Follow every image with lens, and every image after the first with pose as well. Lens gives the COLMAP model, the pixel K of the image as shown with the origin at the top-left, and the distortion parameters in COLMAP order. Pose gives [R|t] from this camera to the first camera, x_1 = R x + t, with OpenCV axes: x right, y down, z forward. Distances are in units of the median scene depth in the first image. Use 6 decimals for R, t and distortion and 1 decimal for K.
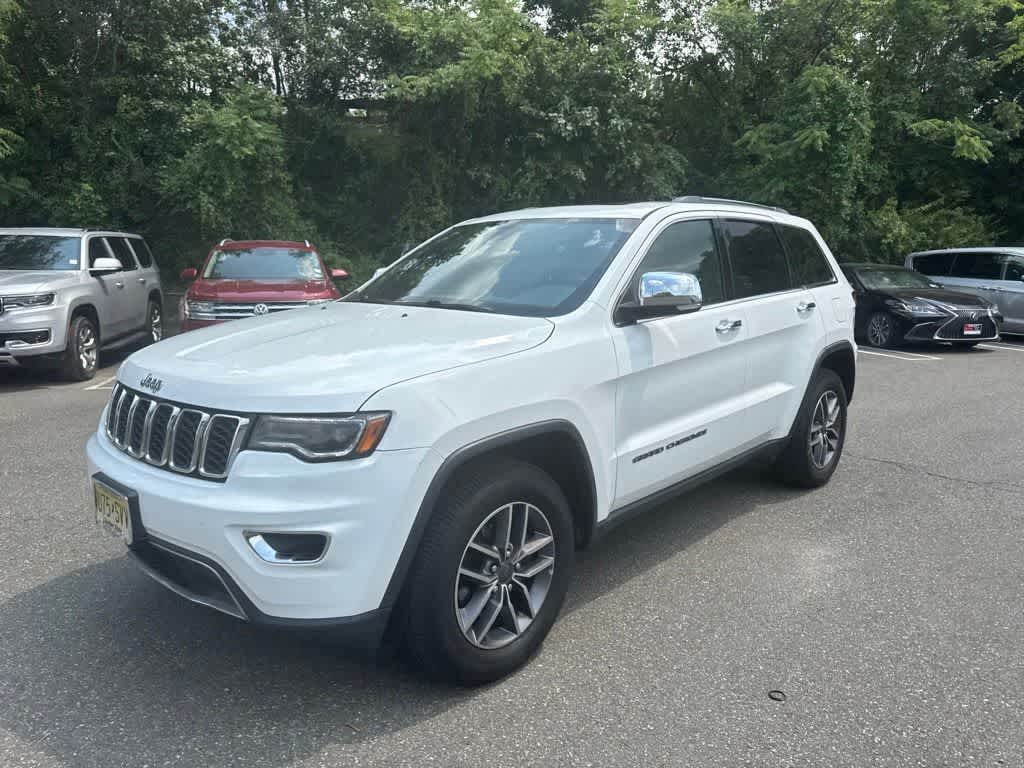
lens RADIAL K [[718.6, 0, 518.4], [0, 718.6, 392.0], [0, 0, 1]] dist [0.026538, -0.029595]
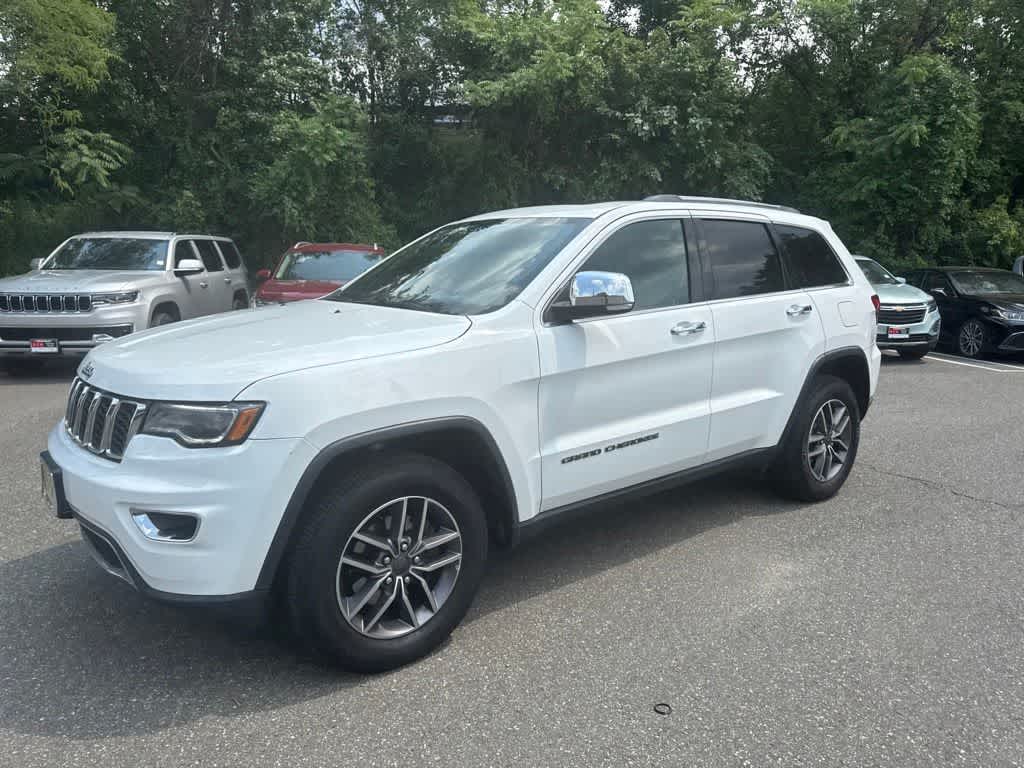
lens RADIAL K [[718.6, 0, 515.9], [0, 718.6, 391.5], [0, 0, 1]] dist [0.026538, -0.029595]
pose [[0.989453, 0.027351, -0.142249, 0.057591], [-0.027923, 0.999608, -0.002028, 0.000550], [0.142137, 0.005979, 0.989829, 0.002313]]
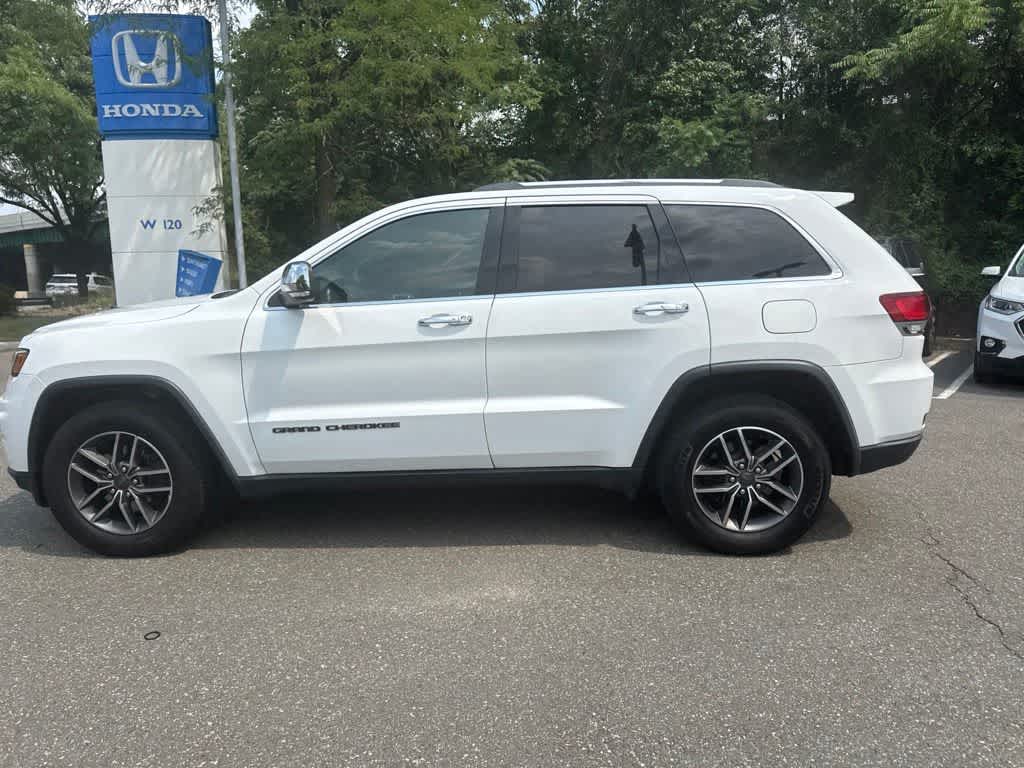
lens RADIAL K [[718.6, 0, 520.8], [0, 718.6, 379.1], [0, 0, 1]] dist [0.026538, -0.029595]
pose [[0.659095, 0.104604, -0.744750, 0.306175], [-0.119193, 0.992293, 0.033889, -0.017042], [0.742555, 0.066433, 0.666483, 0.129454]]
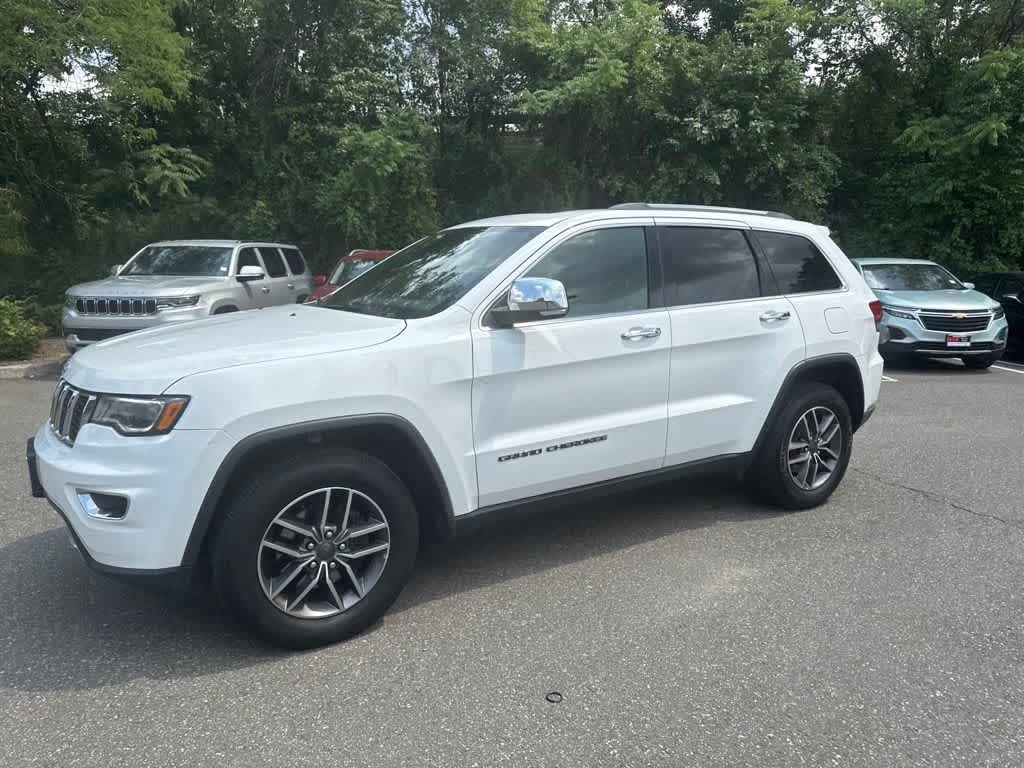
lens RADIAL K [[718.6, 0, 519.8], [0, 718.6, 388.3], [0, 0, 1]] dist [0.026538, -0.029595]
pose [[0.968001, 0.041173, -0.247545, 0.108073], [-0.044986, 0.998940, -0.009763, 0.000378], [0.246880, 0.020586, 0.968827, 0.000849]]
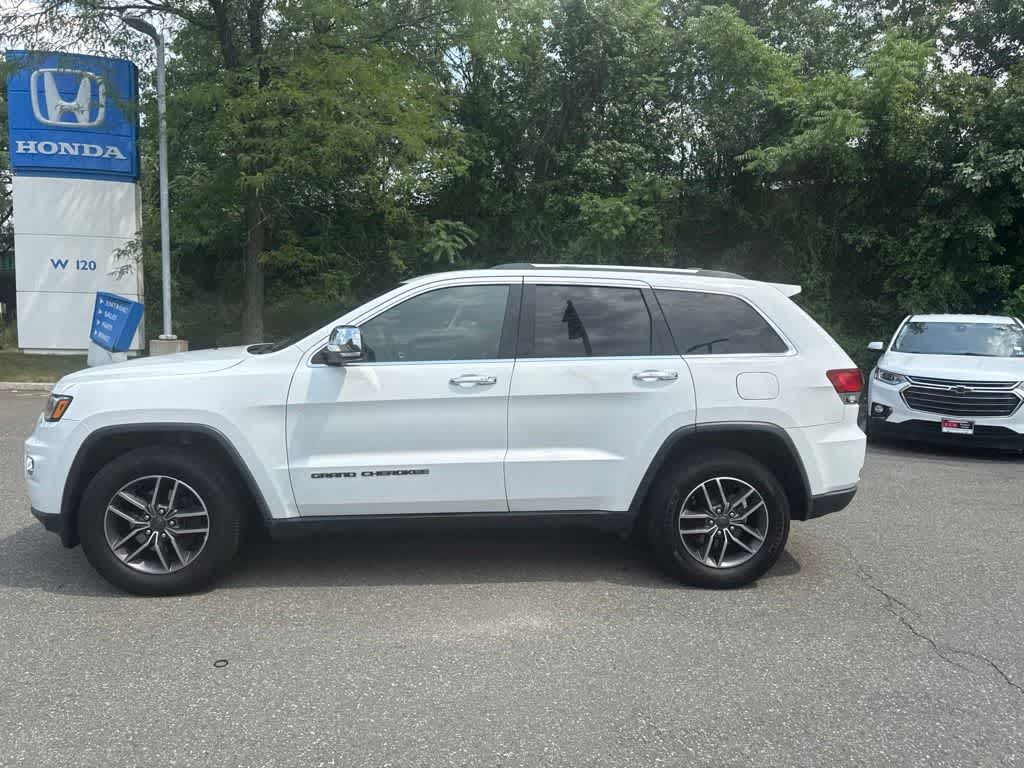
lens RADIAL K [[718.6, 0, 516.4], [0, 718.6, 377.3], [0, 0, 1]] dist [0.026538, -0.029595]
pose [[0.752969, 0.068744, -0.654456, 0.299962], [-0.142356, 0.987995, -0.060004, -0.011811], [0.642474, 0.138347, 0.753716, 0.065825]]
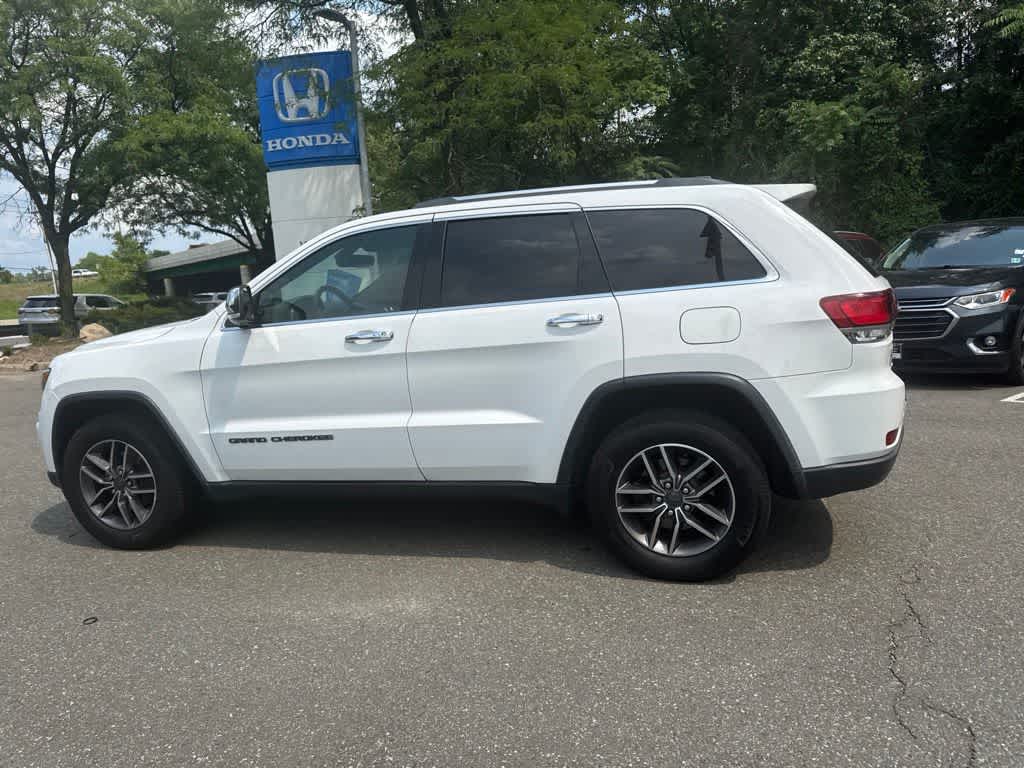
lens RADIAL K [[718.6, 0, 515.2], [0, 718.6, 380.7], [0, 0, 1]] dist [0.026538, -0.029595]
pose [[0.457244, 0.100842, -0.883606, 0.358688], [-0.101534, 0.992973, 0.060783, -0.032210], [0.883526, 0.061923, 0.464270, 0.208528]]
